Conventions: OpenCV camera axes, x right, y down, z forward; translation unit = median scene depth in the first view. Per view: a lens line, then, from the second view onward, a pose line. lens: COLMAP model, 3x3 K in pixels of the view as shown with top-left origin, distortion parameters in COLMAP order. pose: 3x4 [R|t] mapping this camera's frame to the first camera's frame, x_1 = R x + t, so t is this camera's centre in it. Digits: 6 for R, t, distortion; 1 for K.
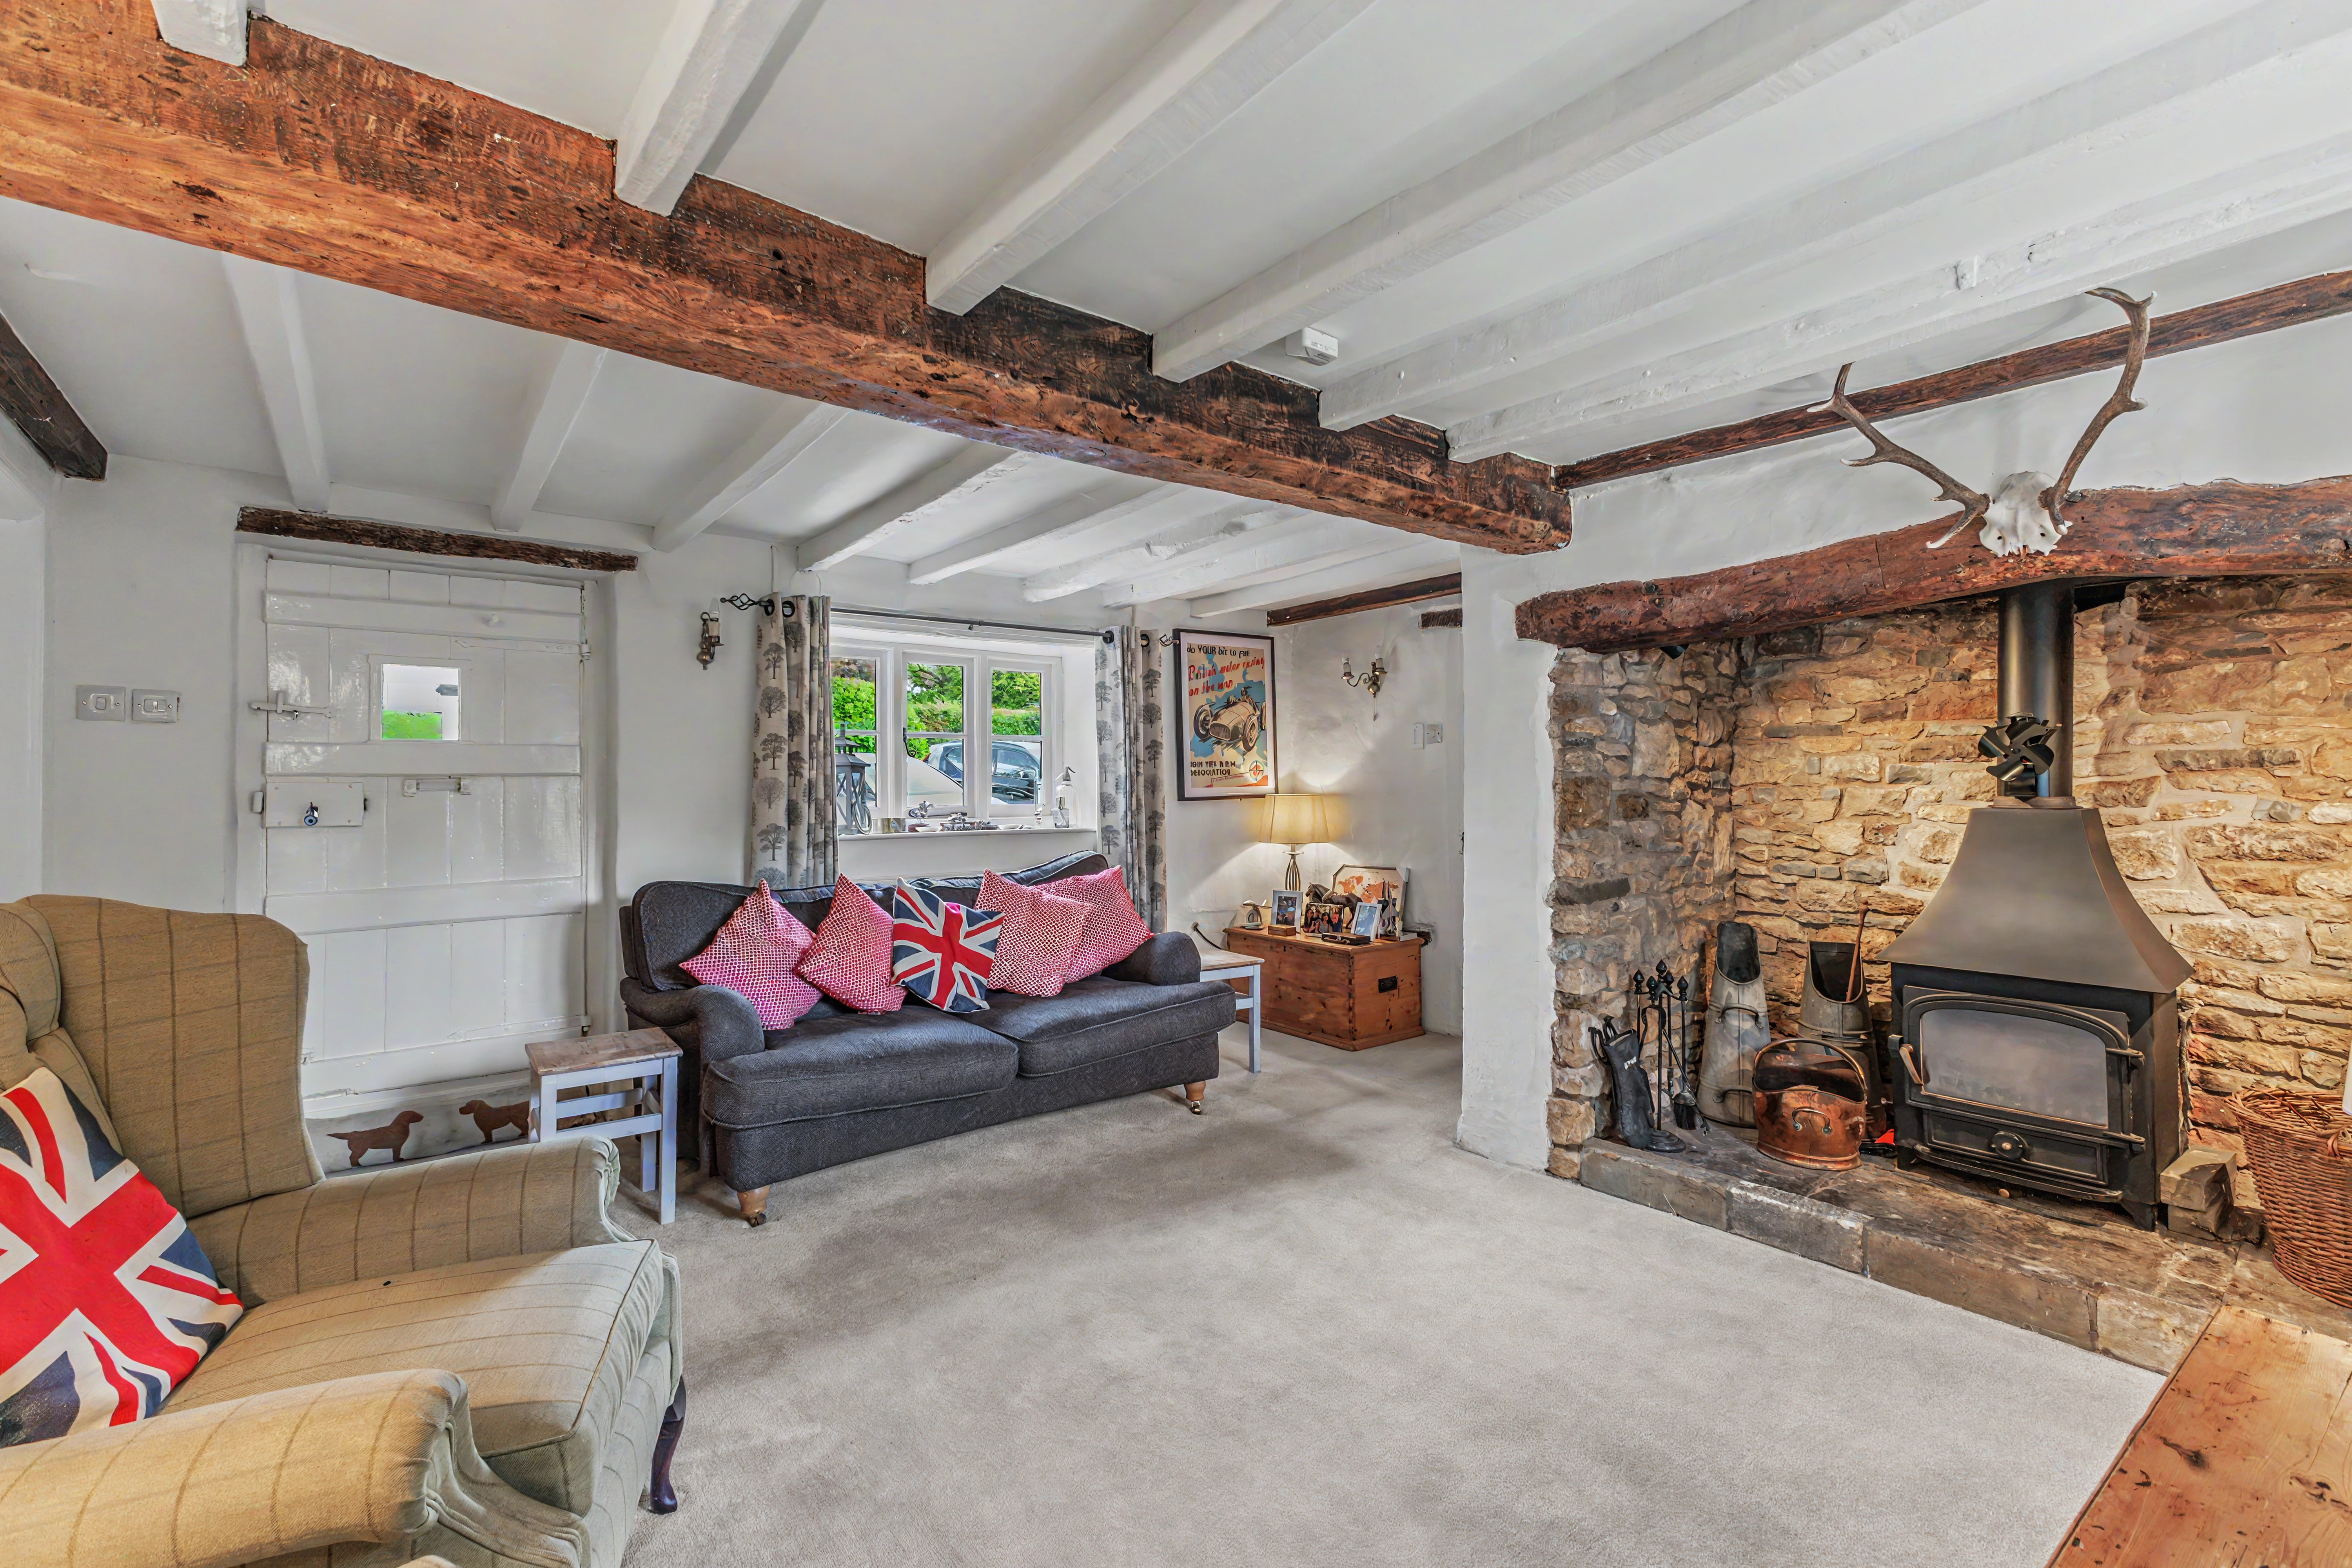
lens RADIAL K [[1020.1, 0, 1173.4], [0, 1020.1, 771.8], [0, 0, 1]] dist [0.001471, -0.000023]
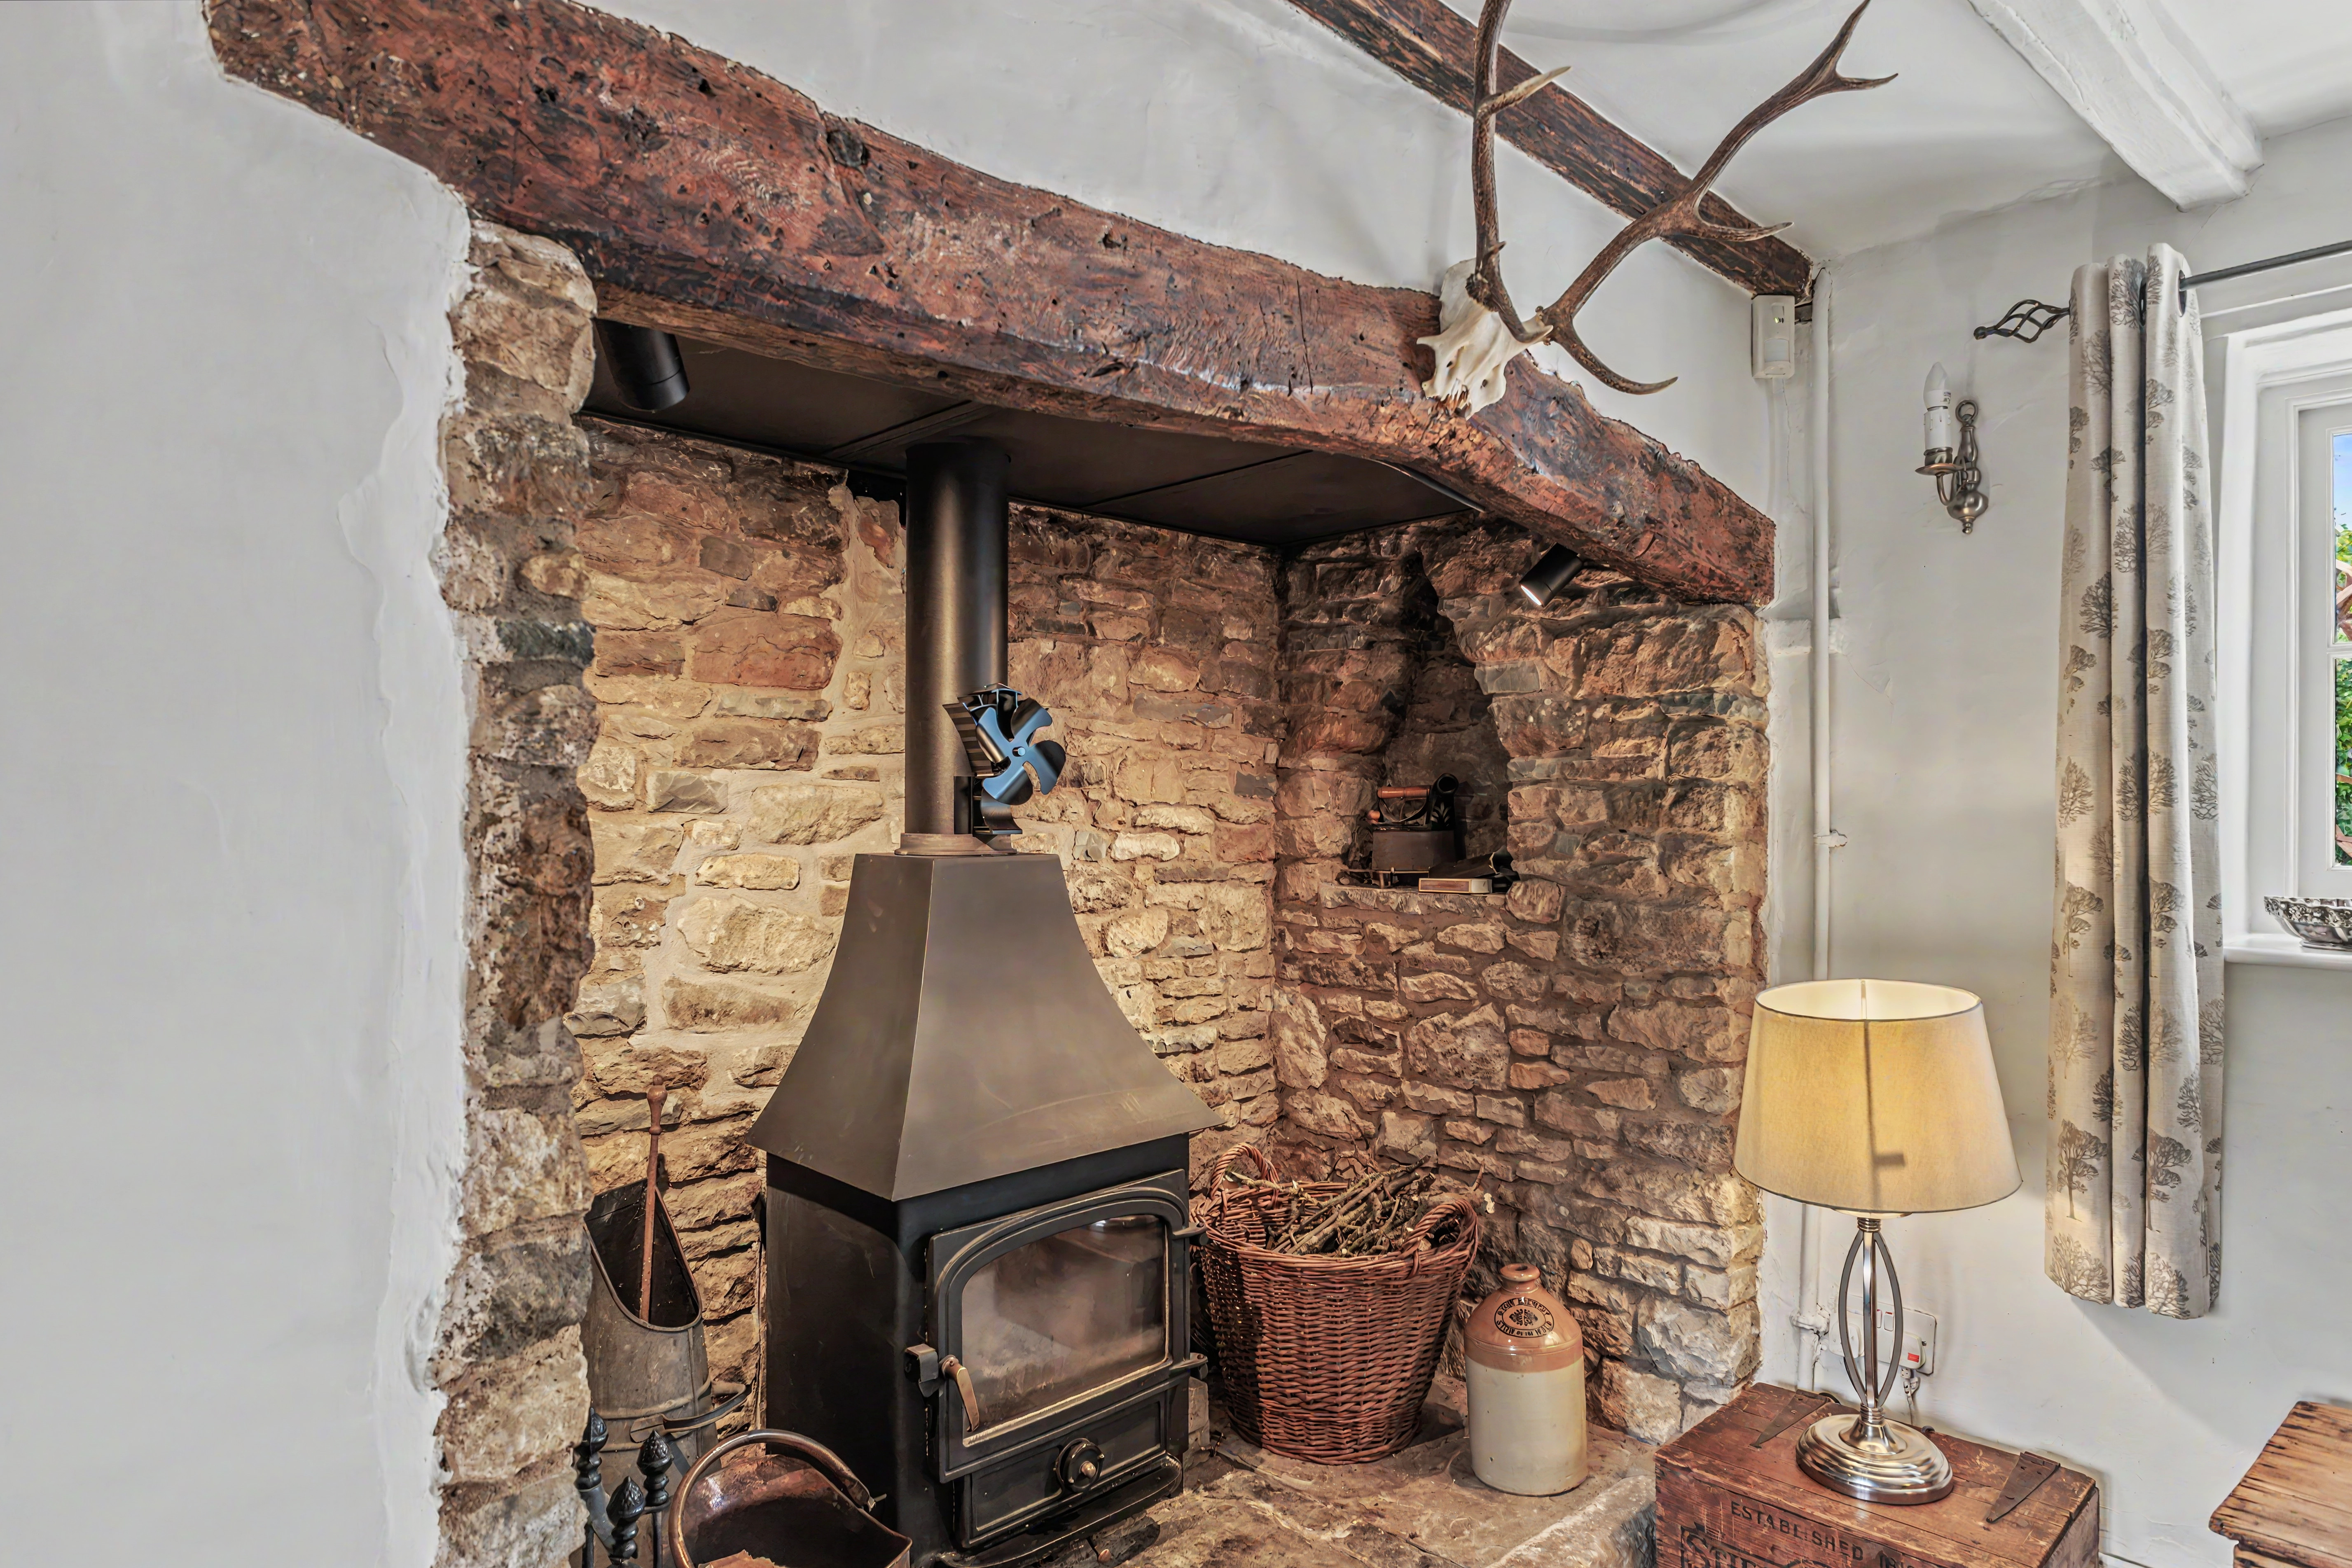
lens RADIAL K [[1376.0, 0, 1233.7], [0, 1376.0, 806.8], [0, 0, 1]] dist [0.000425, -0.000492]
pose [[-0.109626, -0.000277, 0.993973, 0.066937], [-0.006984, 0.999975, -0.000491, 0.009140], [-0.993948, -0.006995, -0.109625, 0.976309]]
